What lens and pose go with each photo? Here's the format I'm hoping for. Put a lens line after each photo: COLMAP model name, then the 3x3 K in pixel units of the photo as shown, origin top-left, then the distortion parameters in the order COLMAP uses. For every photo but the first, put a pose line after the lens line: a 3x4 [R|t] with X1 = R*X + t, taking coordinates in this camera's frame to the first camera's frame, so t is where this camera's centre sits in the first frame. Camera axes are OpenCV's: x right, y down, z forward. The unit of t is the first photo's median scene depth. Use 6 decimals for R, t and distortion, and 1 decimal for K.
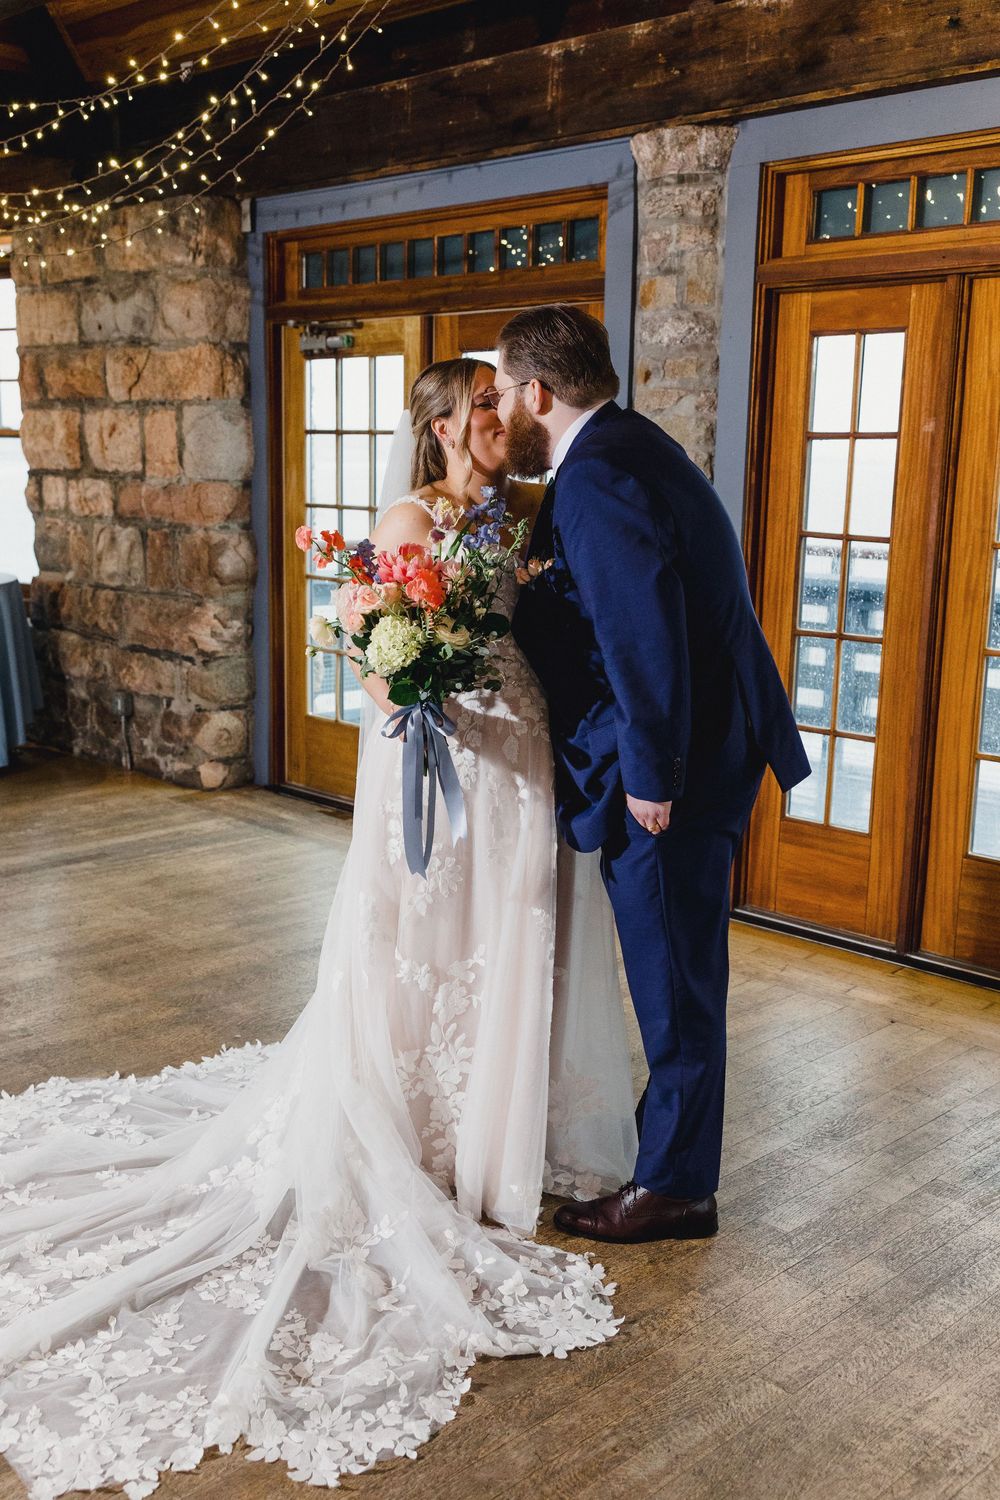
lens RADIAL K [[1529.2, 0, 498.8], [0, 1529.2, 777.2], [0, 0, 1]] dist [0.012787, 0.006915]
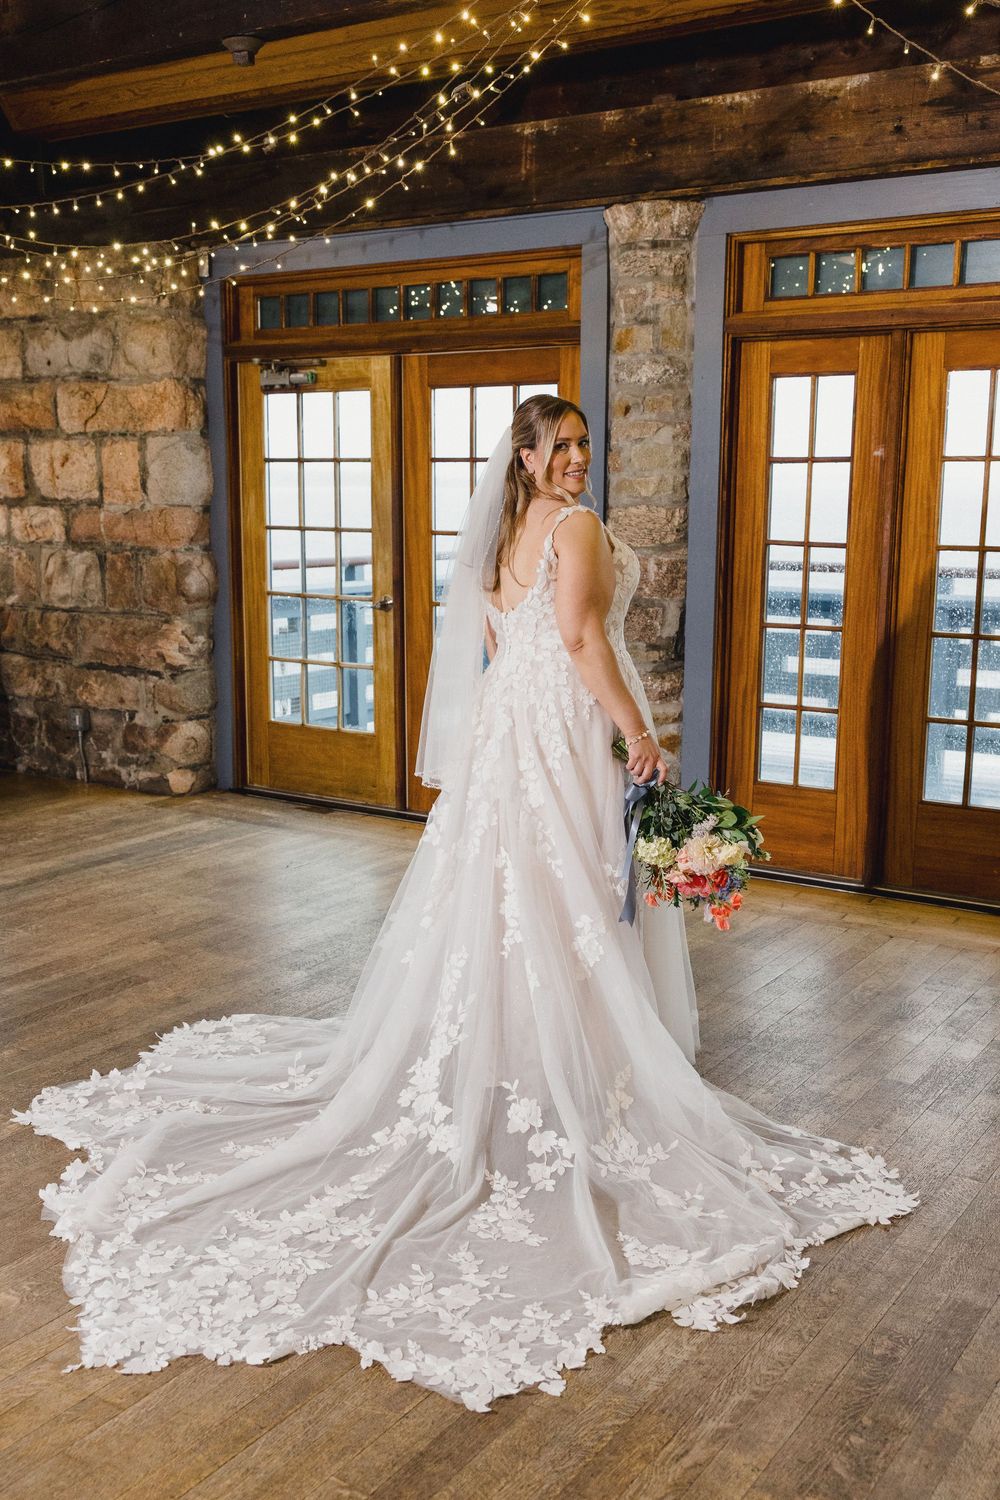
lens RADIAL K [[1513.2, 0, 502.6], [0, 1513.2, 778.1], [0, 0, 1]] dist [0.004759, 0.010992]
pose [[0.977357, -0.050976, 0.205365, -0.199684], [0.053633, 0.998533, -0.007386, 0.017491], [-0.204687, 0.018233, 0.978658, -0.085440]]
